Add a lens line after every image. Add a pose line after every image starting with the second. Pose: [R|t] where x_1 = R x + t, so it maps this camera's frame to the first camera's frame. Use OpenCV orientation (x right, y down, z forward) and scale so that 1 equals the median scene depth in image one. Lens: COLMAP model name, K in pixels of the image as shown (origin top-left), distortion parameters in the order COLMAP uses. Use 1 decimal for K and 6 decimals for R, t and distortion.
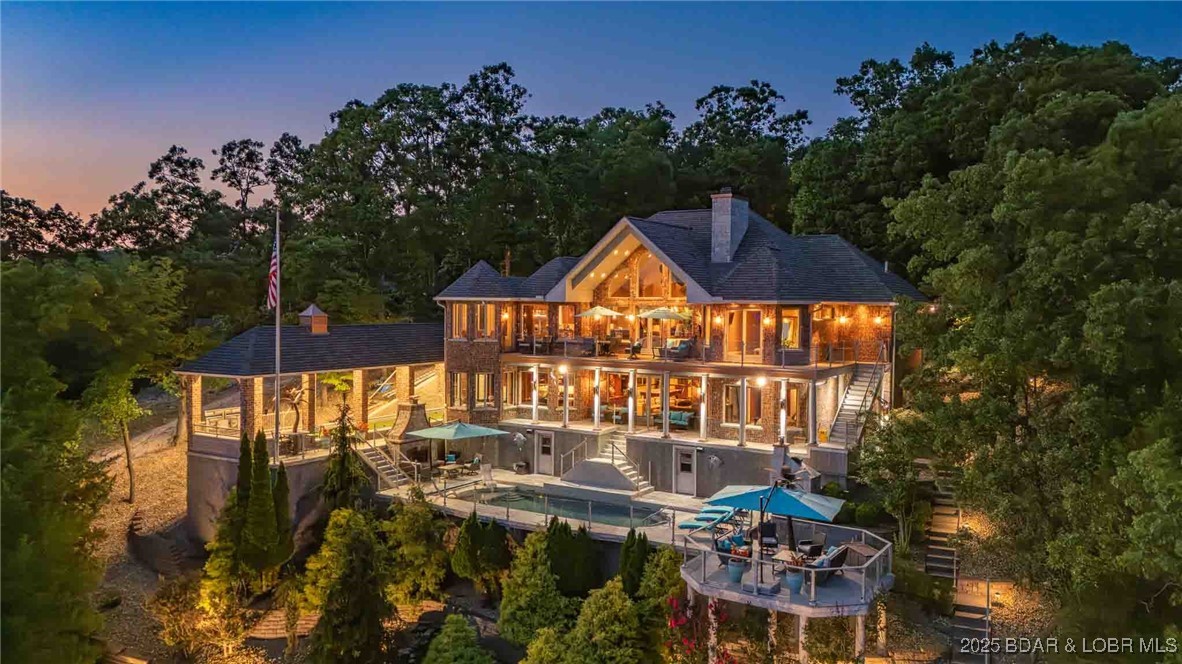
lens RADIAL K [[880.1, 0, 586.3], [0, 880.1, 334.3], [0, 0, 1]] dist [0.091702, -0.084168]
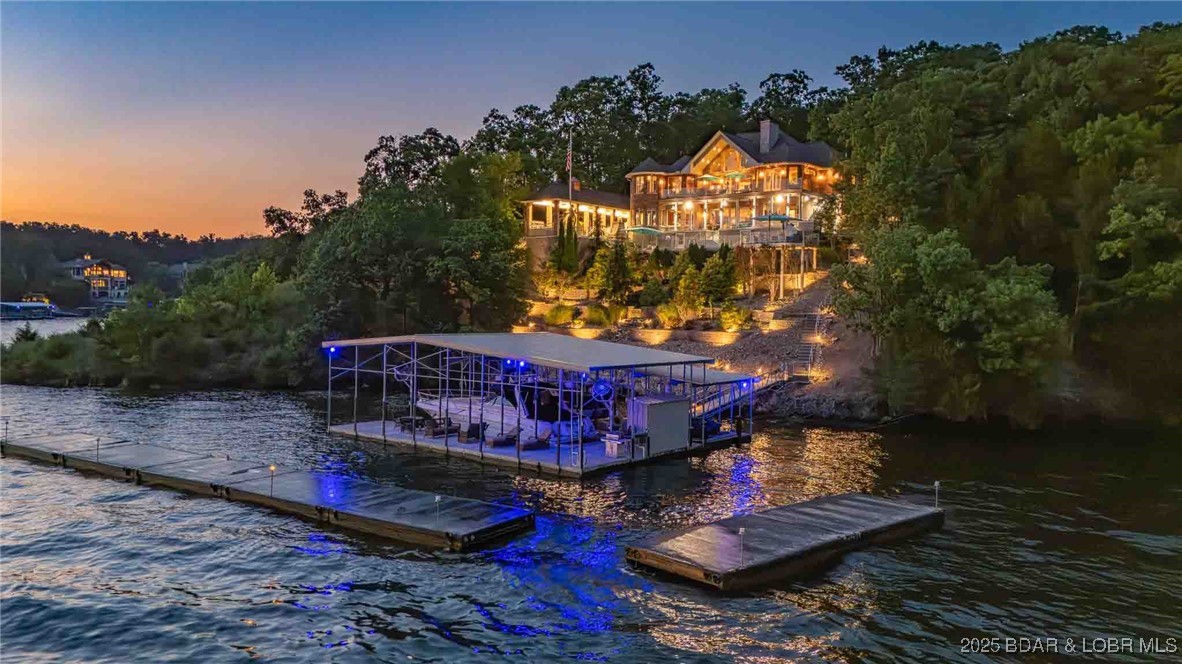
lens RADIAL K [[880.1, 0, 586.3], [0, 880.1, 334.3], [0, 0, 1]] dist [0.091702, -0.084168]
pose [[0.996056, 0.004316, -0.088626, -0.081964], [-0.004445, 0.999989, -0.001259, 0.350459], [0.088620, 0.001648, 0.996064, -1.136173]]
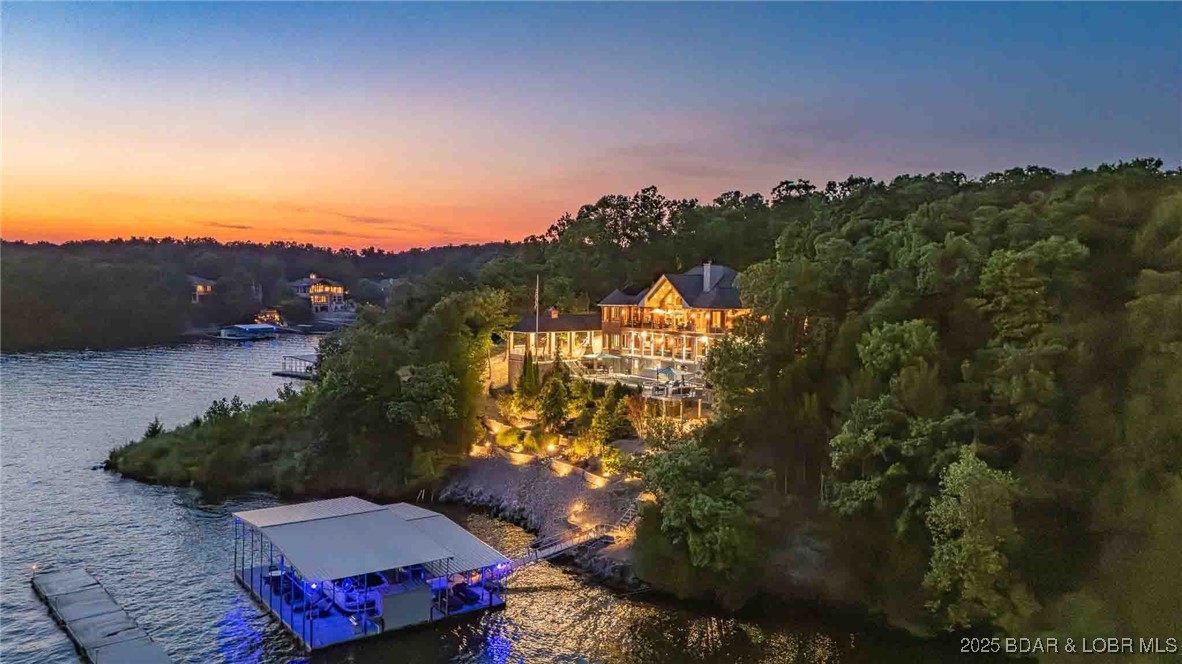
lens RADIAL K [[880.1, 0, 586.3], [0, 880.1, 334.3], [0, 0, 1]] dist [0.091702, -0.084168]
pose [[0.942244, 0.023600, -0.334095, 0.640331], [-0.016490, 0.999573, 0.024103, -0.016311], [0.334522, -0.017201, 0.942231, -1.379182]]
